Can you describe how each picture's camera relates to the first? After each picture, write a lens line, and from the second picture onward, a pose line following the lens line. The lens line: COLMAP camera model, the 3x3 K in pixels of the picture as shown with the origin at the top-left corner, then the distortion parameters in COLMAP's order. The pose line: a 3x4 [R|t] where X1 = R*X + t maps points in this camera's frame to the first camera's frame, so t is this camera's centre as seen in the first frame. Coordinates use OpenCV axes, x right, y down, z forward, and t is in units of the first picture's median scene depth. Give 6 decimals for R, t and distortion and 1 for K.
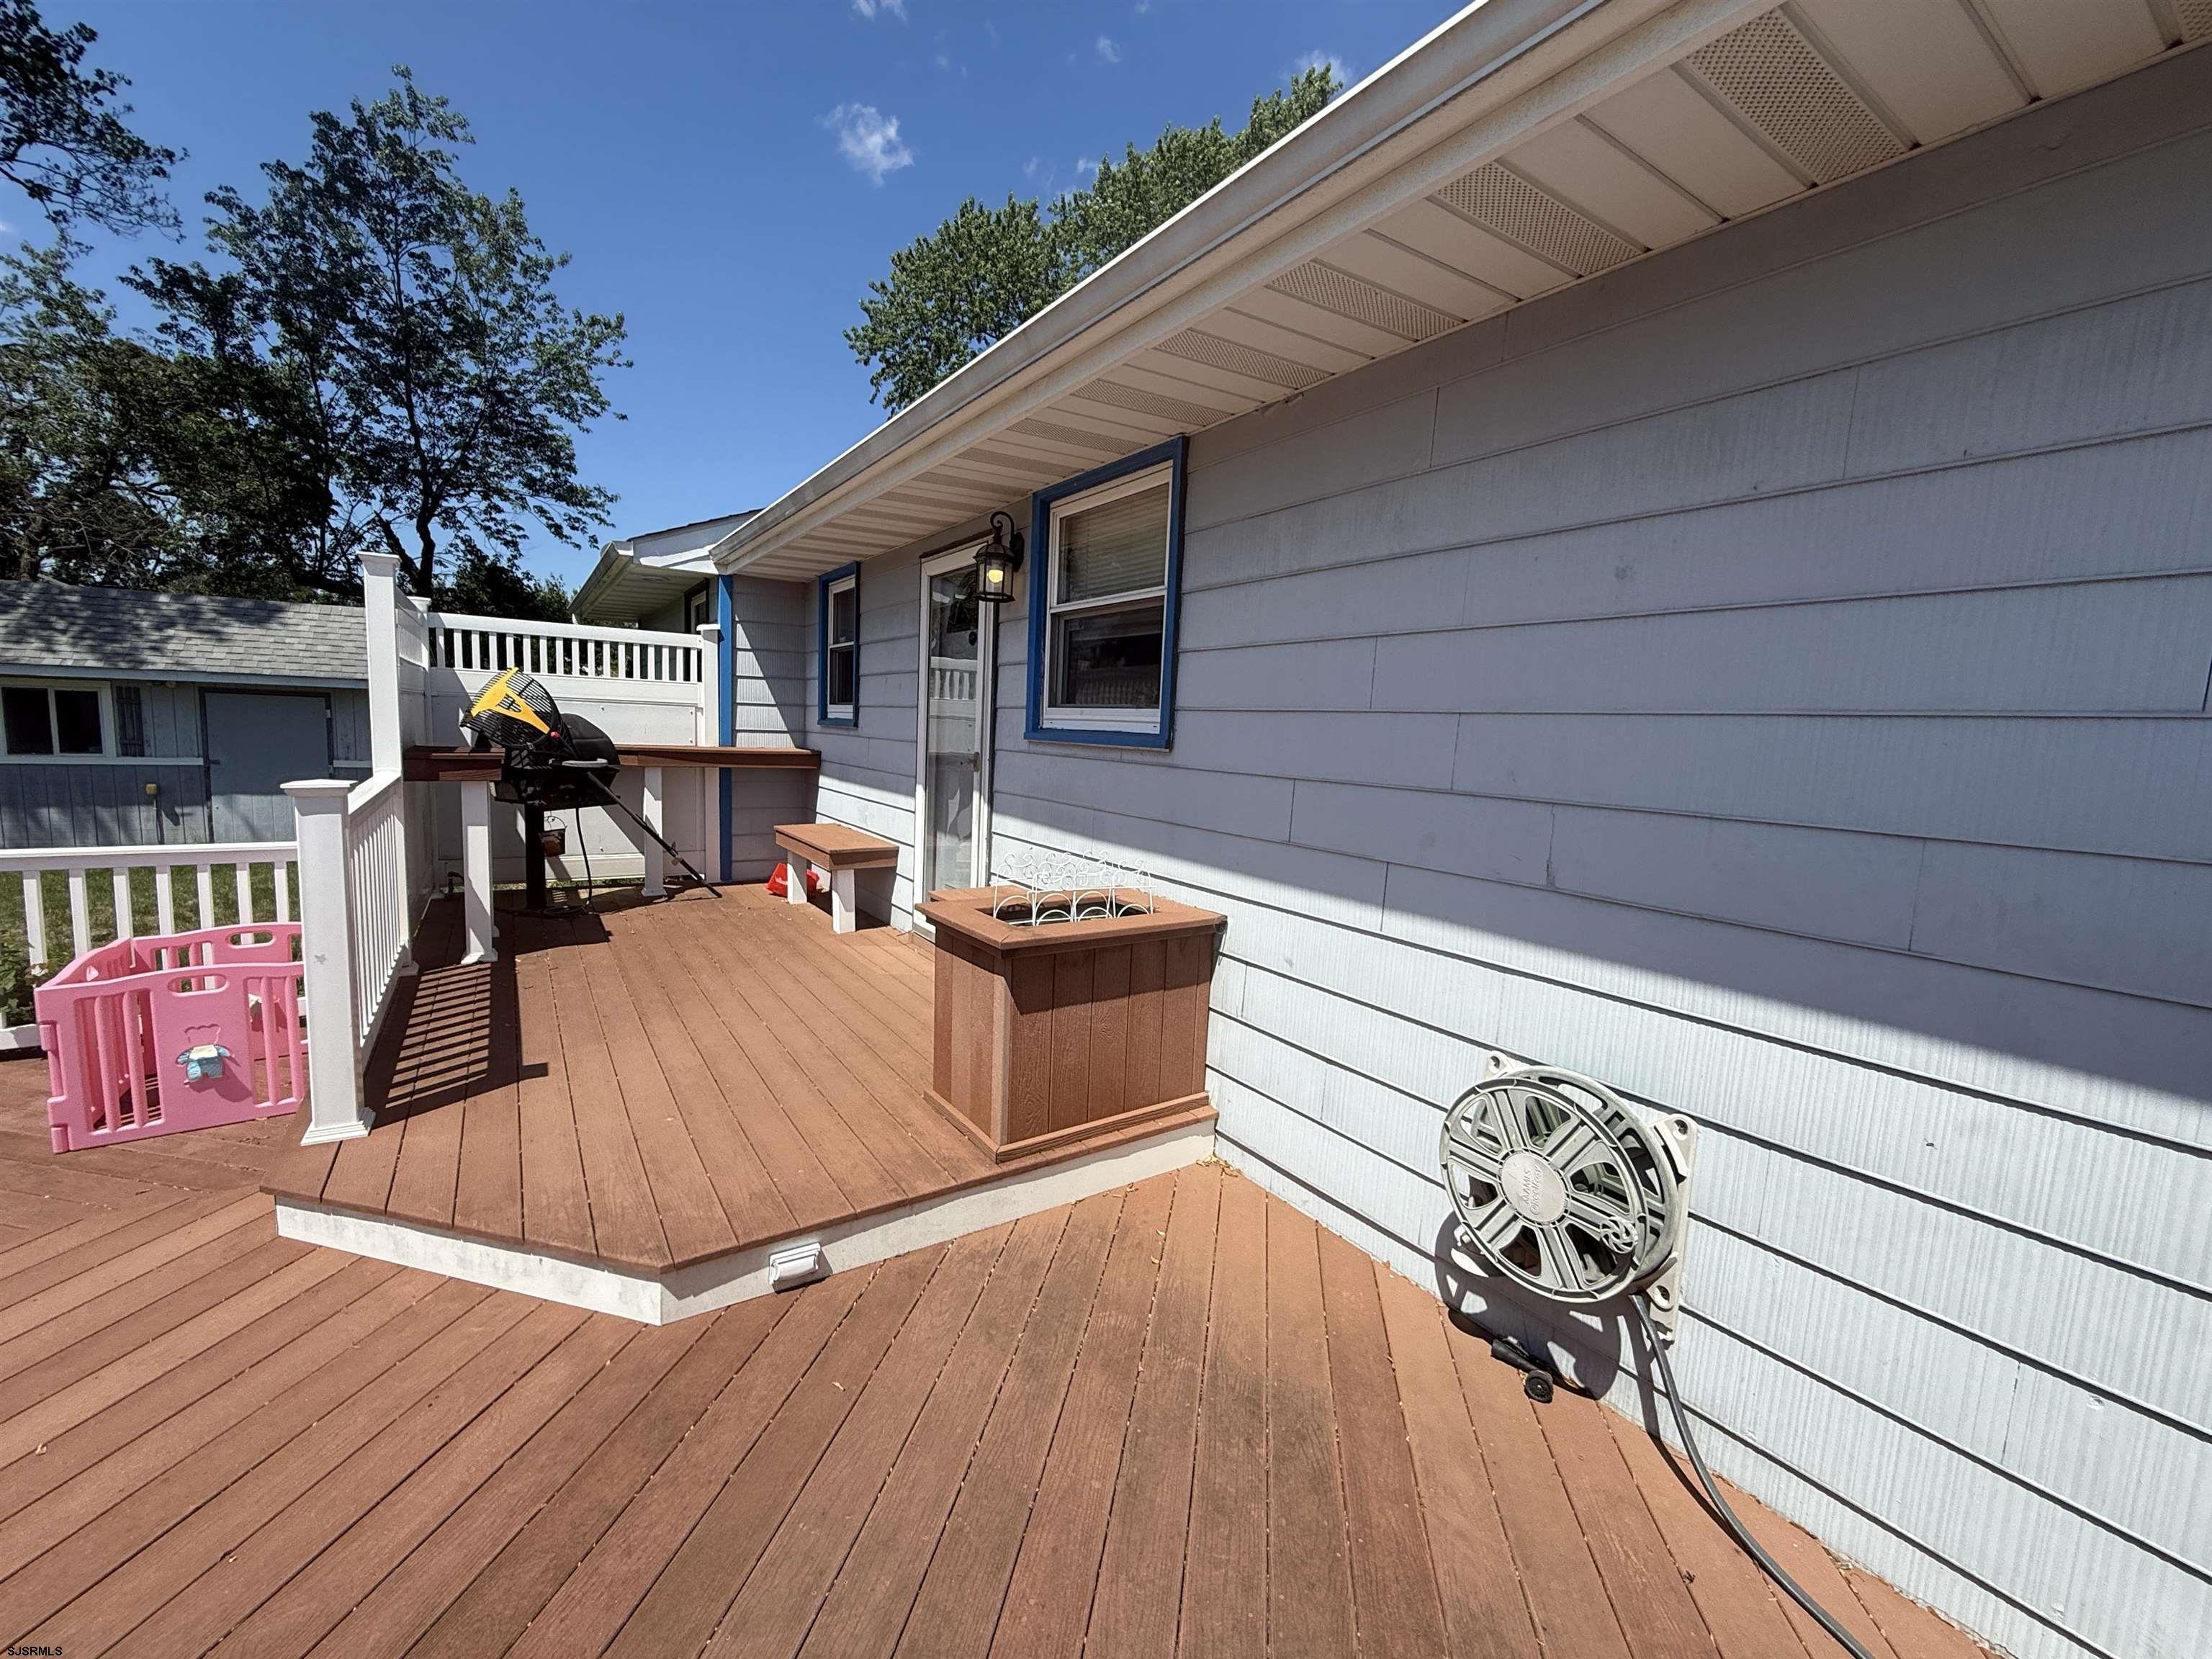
lens RADIAL K [[878.8, 0, 1103.4], [0, 878.8, 828.1], [0, 0, 1]] dist [0.002169, -0.001025]
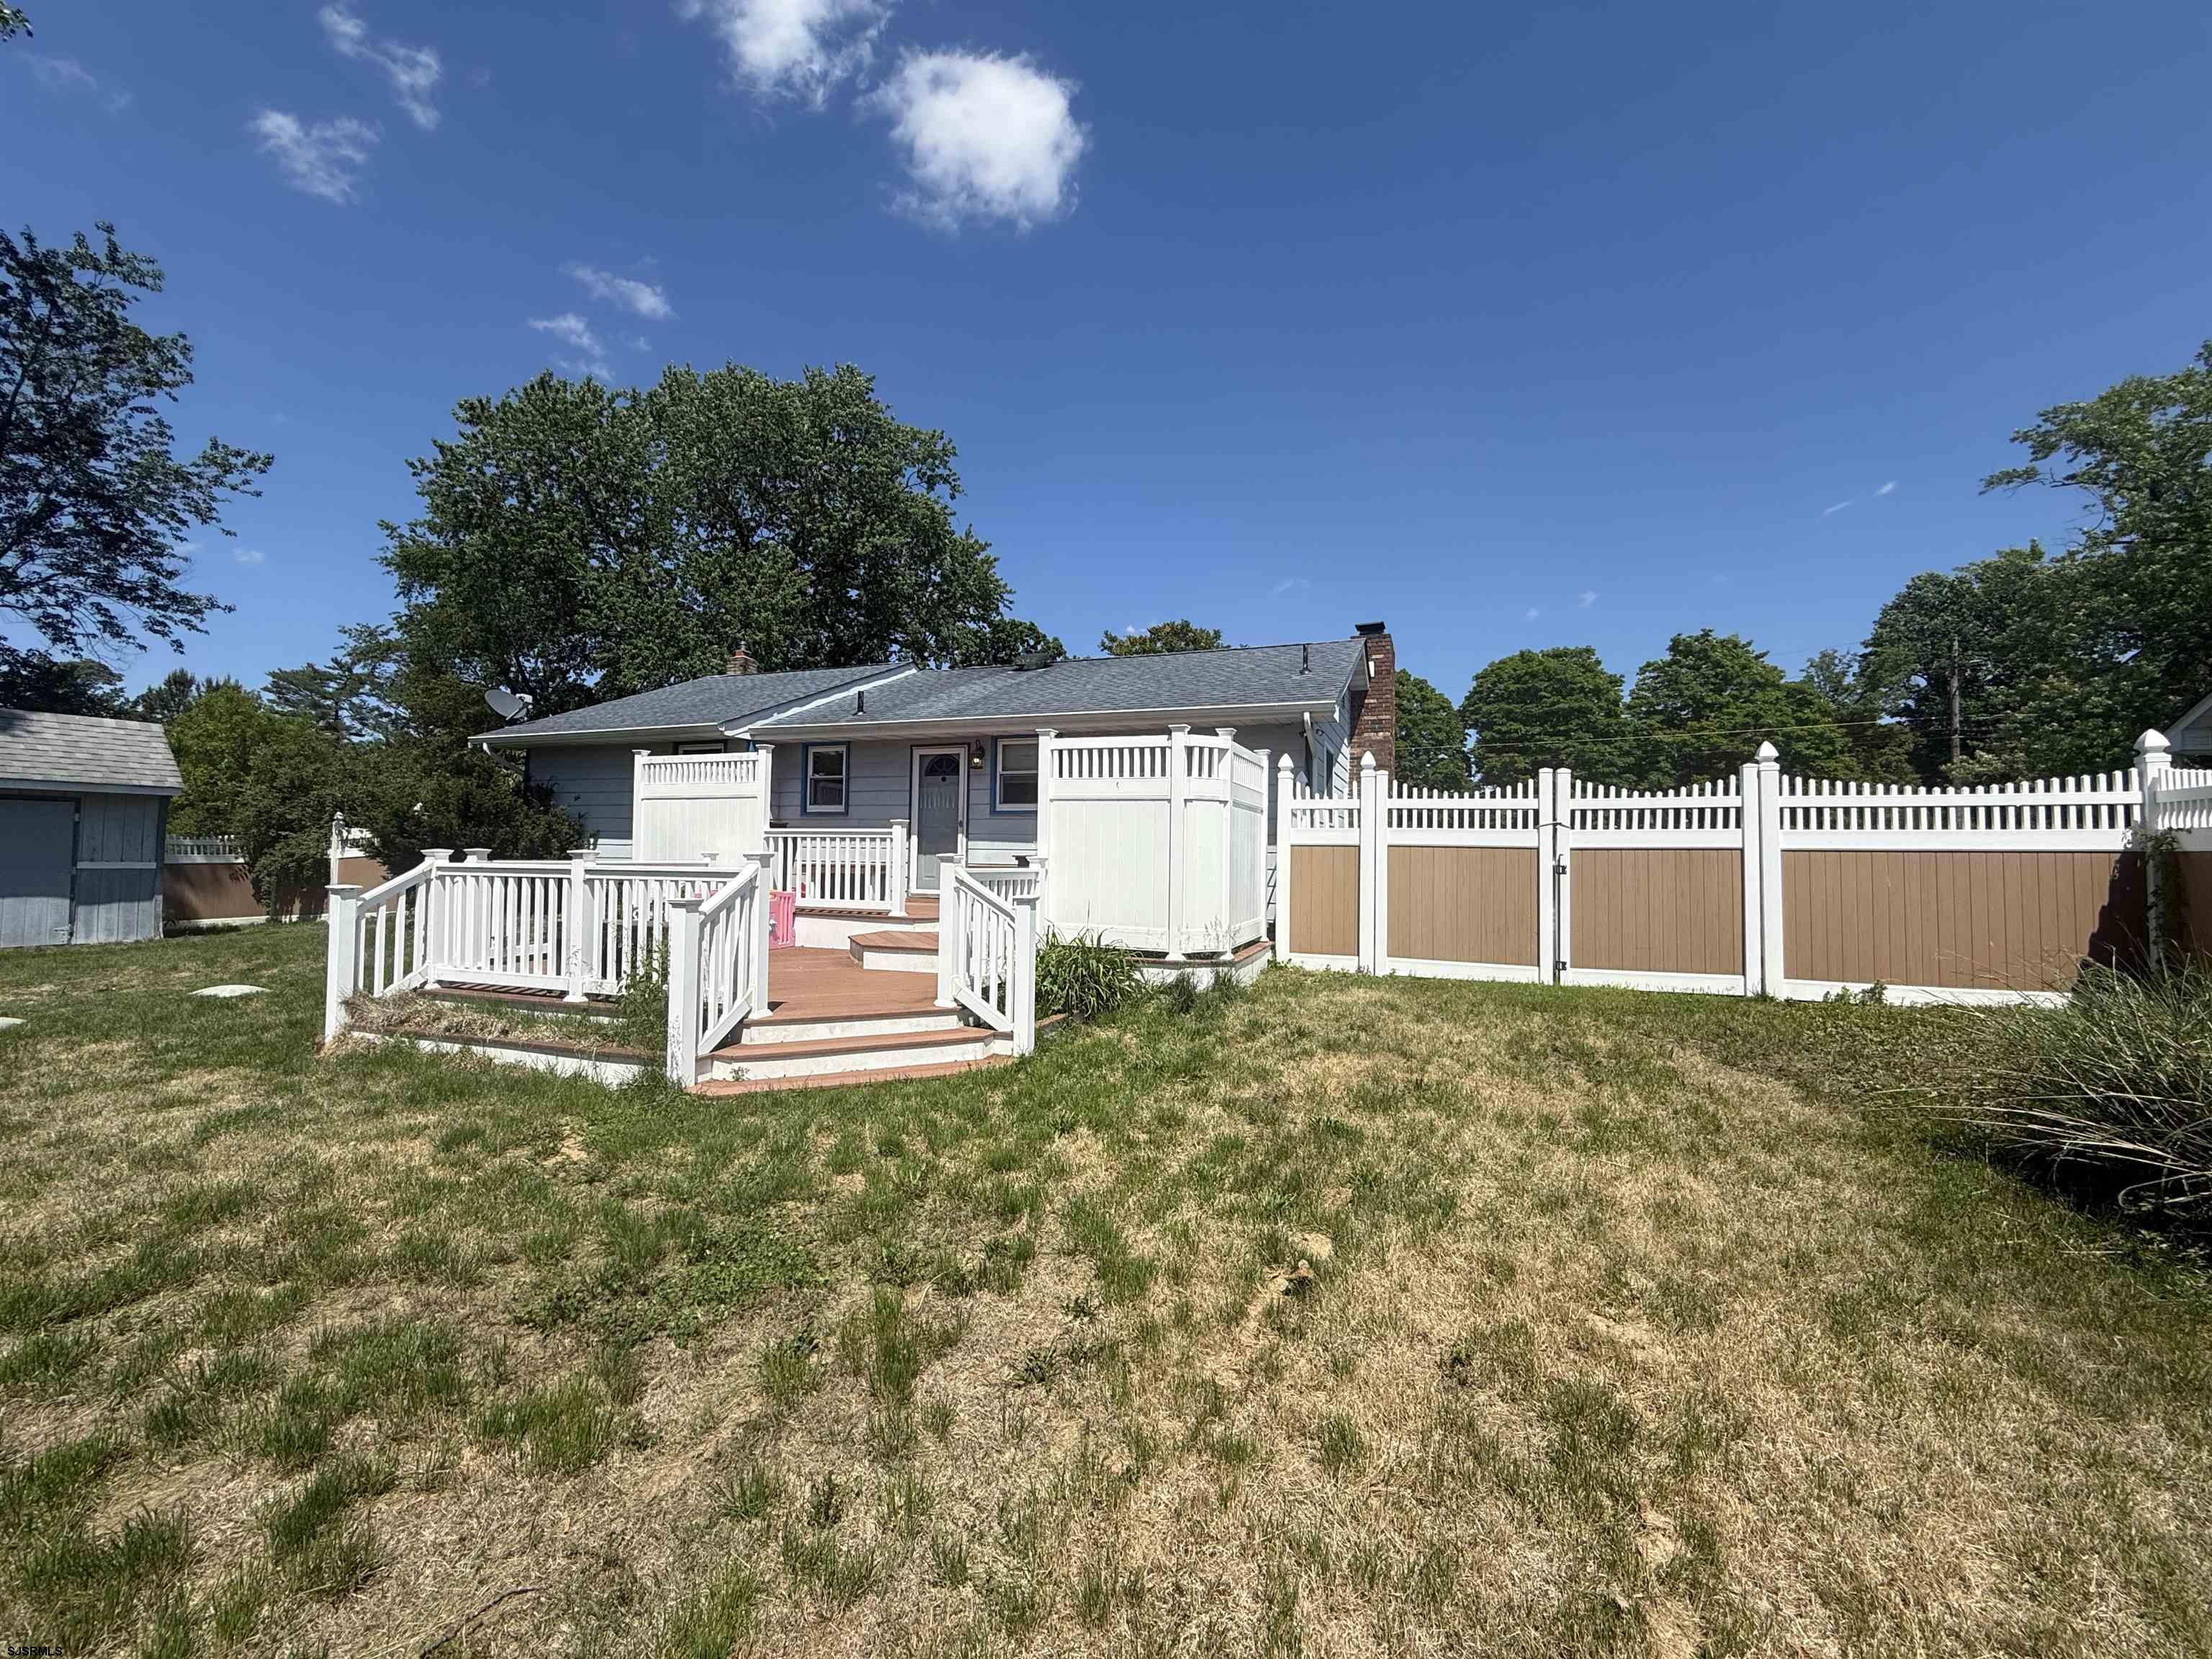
lens RADIAL K [[878.8, 0, 1104.1], [0, 878.8, 826.8], [0, 0, 1]] dist [0.002169, -0.001025]
pose [[0.821289, -0.010521, 0.570415, -1.363631], [0.084253, 0.991104, -0.103028, 0.258973], [-0.564257, 0.132675, 0.814869, -1.524686]]
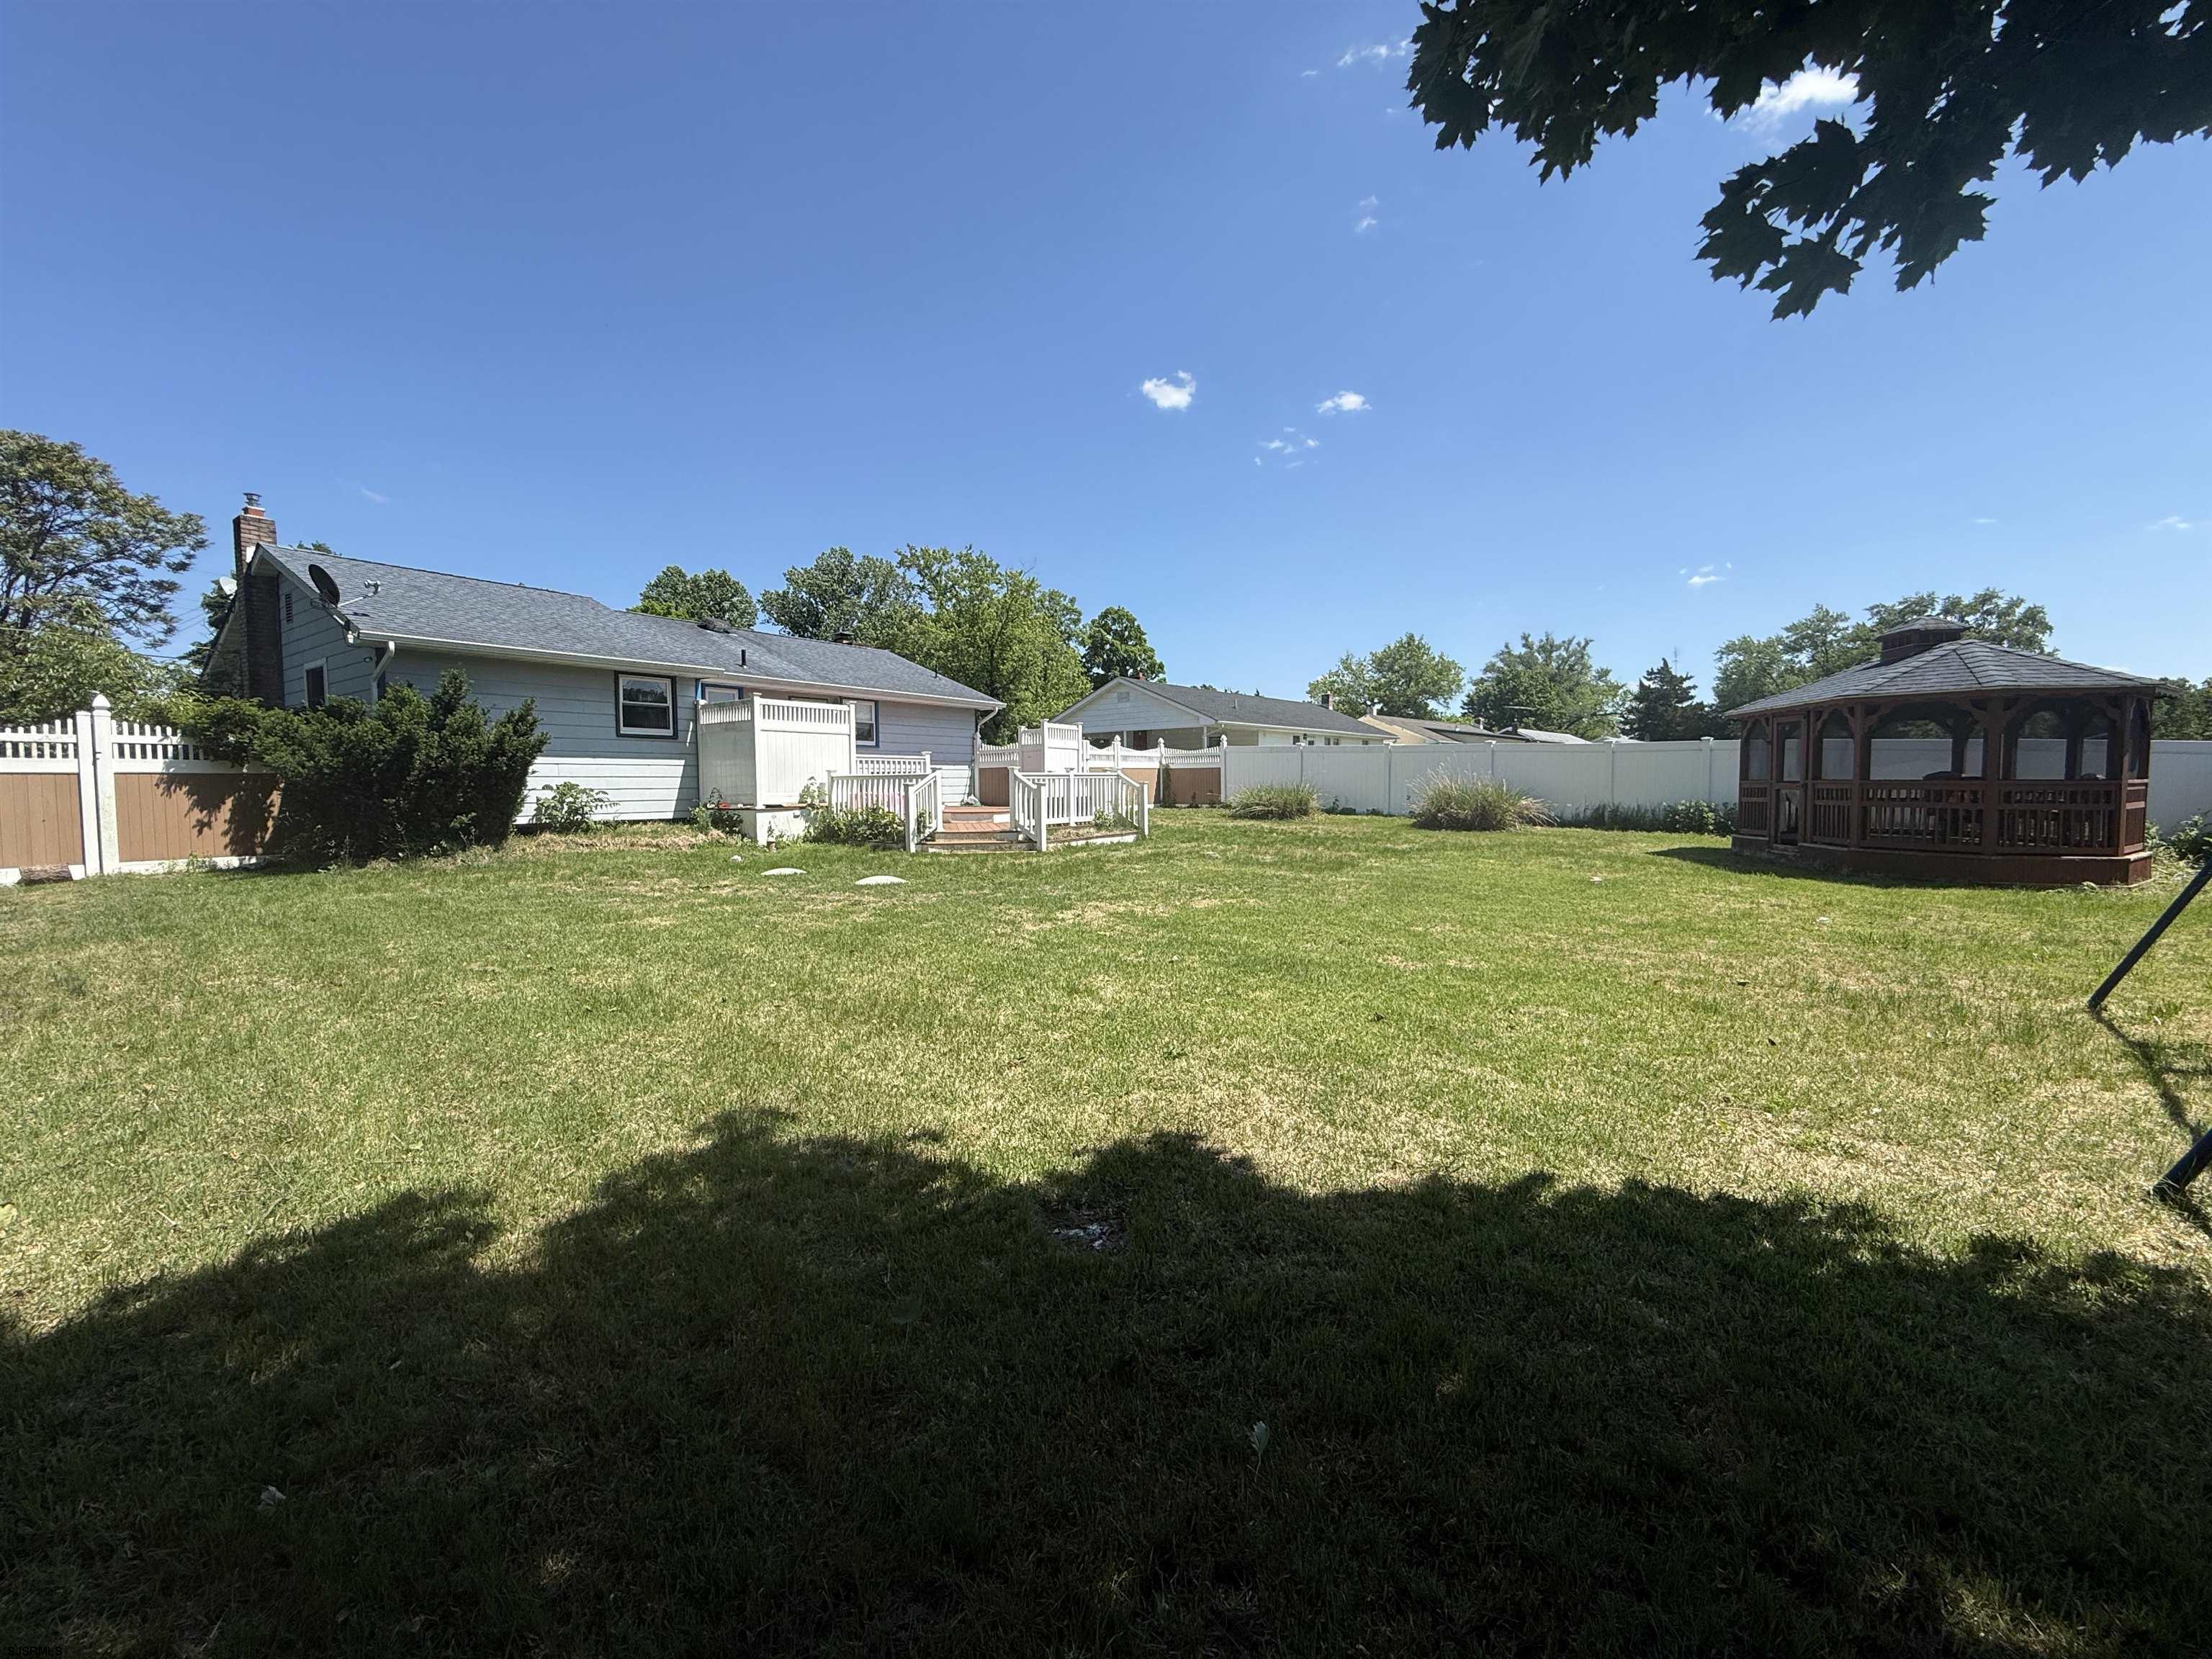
lens RADIAL K [[878.8, 0, 1103.8], [0, 878.8, 837.9], [0, 0, 1]] dist [0.002169, -0.001025]
pose [[-0.354584, -0.095485, 0.930136, -4.697079], [0.099651, 0.985247, 0.139131, -0.124574], [-0.929699, 0.142023, -0.339838, 1.268260]]
